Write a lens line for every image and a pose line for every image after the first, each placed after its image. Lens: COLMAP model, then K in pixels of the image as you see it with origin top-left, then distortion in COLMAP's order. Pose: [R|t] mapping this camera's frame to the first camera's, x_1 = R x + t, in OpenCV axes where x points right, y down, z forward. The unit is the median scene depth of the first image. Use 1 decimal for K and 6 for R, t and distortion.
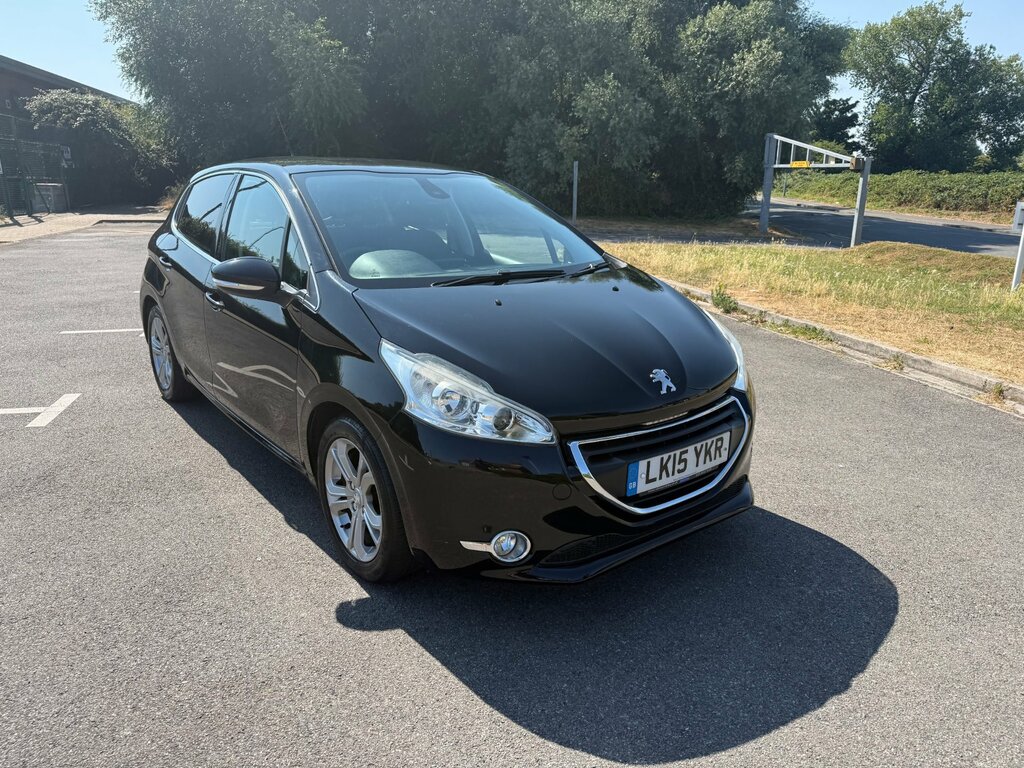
lens RADIAL K [[733.5, 0, 506.2], [0, 733.5, 385.6], [0, 0, 1]] dist [0.004108, -0.012889]
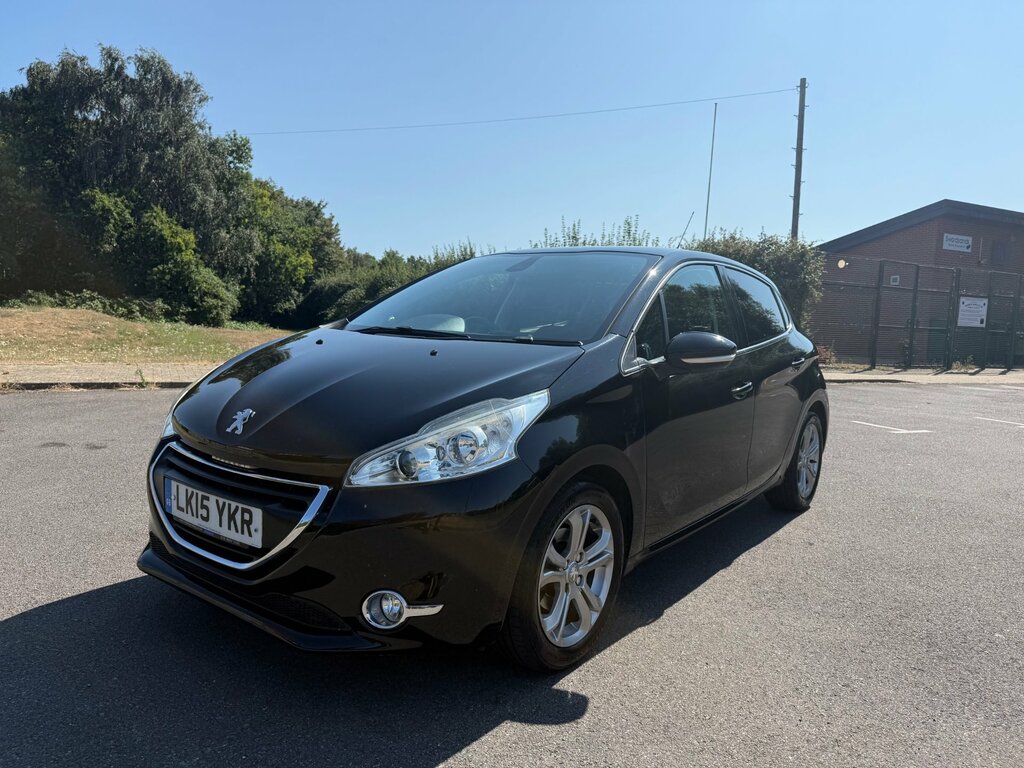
lens RADIAL K [[719.6, 0, 509.7], [0, 719.6, 397.2], [0, 0, 1]] dist [0.038045, -0.050326]
pose [[0.240973, 0.105143, -0.964820, 0.129198], [-0.301698, 0.952977, 0.028500, -0.017961], [0.922448, 0.284217, 0.261363, 0.119035]]
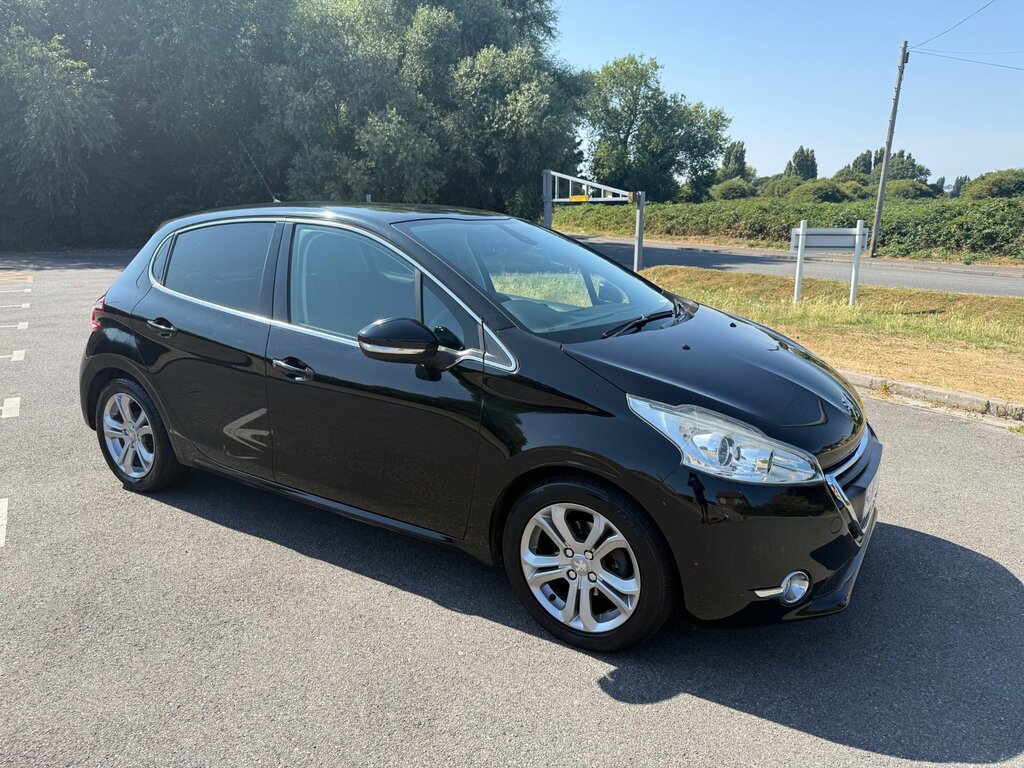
lens RADIAL K [[730.5, 0, 517.7], [0, 730.5, 384.0], [0, 0, 1]] dist [0.066395, -0.094865]
pose [[0.937716, -0.090395, 0.335436, -0.068002], [0.104712, 0.994193, -0.024804, -0.007465], [-0.331246, 0.058383, 0.941736, 0.014782]]
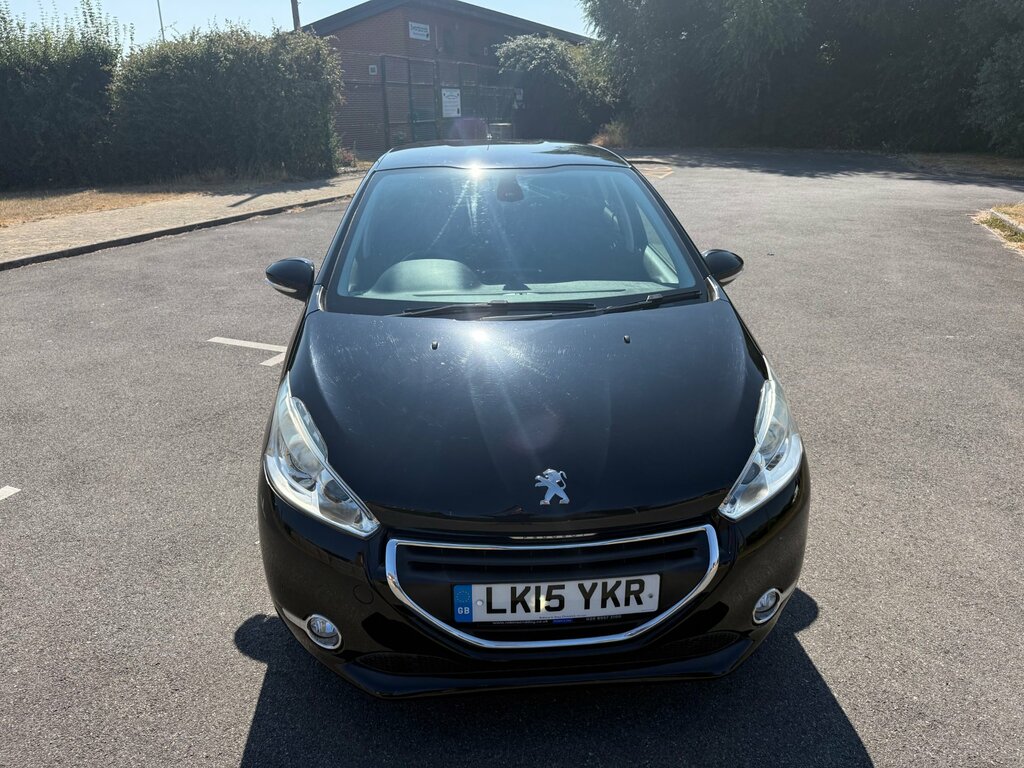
lens RADIAL K [[733.5, 0, 506.2], [0, 733.5, 385.6], [0, 0, 1]] dist [0.004108, -0.012889]
pose [[0.827087, 0.181401, -0.531997, 0.062413], [-0.133417, 0.982799, 0.127696, -0.022493], [0.546010, -0.034638, 0.837062, 0.038210]]
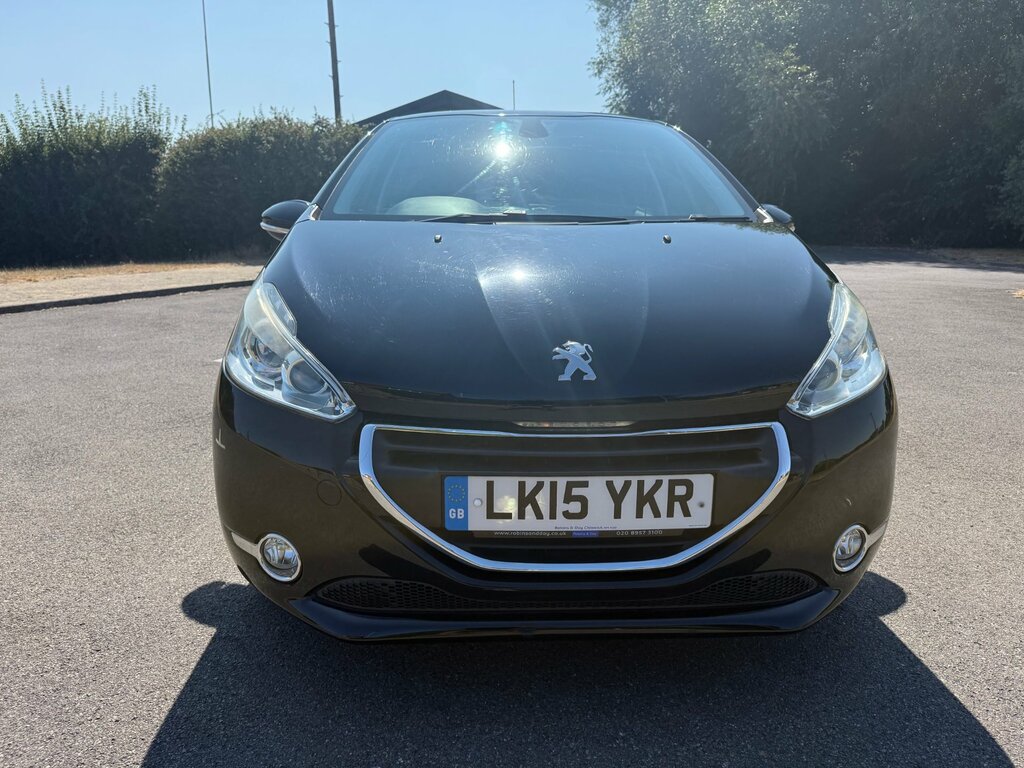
lens RADIAL K [[735.3, 0, 512.0], [0, 735.3, 384.0], [0, 0, 1]] dist [0.000841, -0.008428]
pose [[0.807572, 0.119472, -0.577541, 0.058235], [-0.154468, 0.987929, -0.011626, 0.003012], [0.569181, 0.098601, 0.816279, 0.053970]]
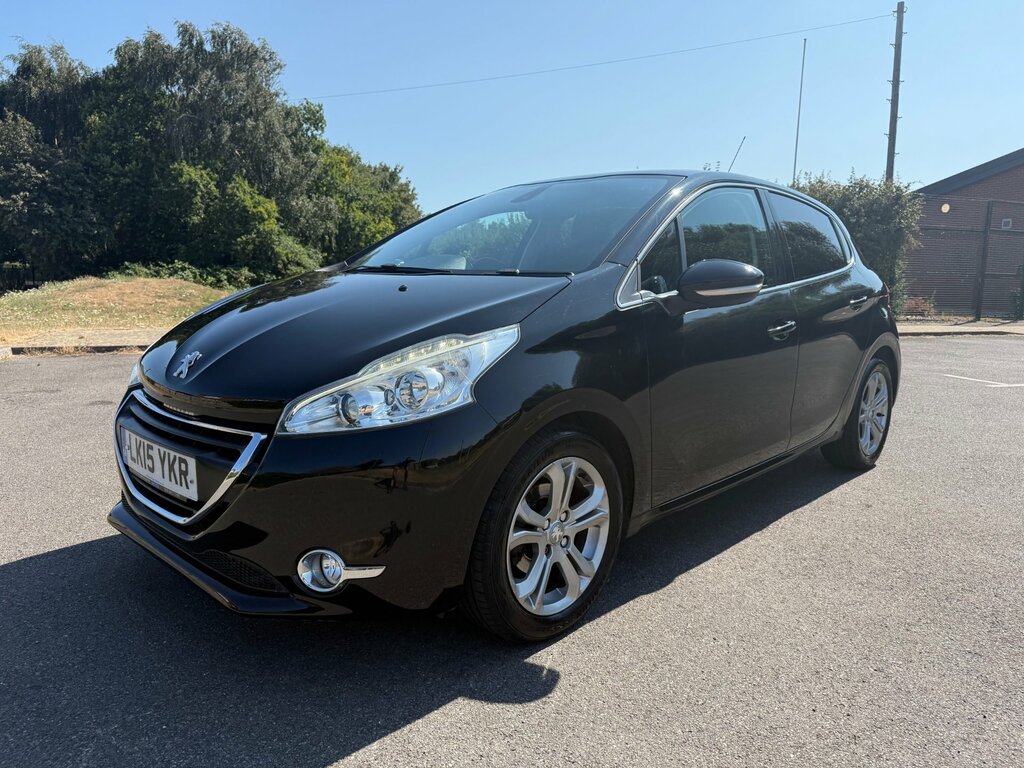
lens RADIAL K [[711.4, 0, 515.2], [0, 711.4, 398.4], [0, 0, 1]] dist [0.040226, -0.049615]
pose [[0.128666, 0.153080, -0.979802, 0.119318], [-0.283996, 0.952321, 0.111493, -0.018642], [0.950153, 0.263914, 0.166006, 0.137339]]
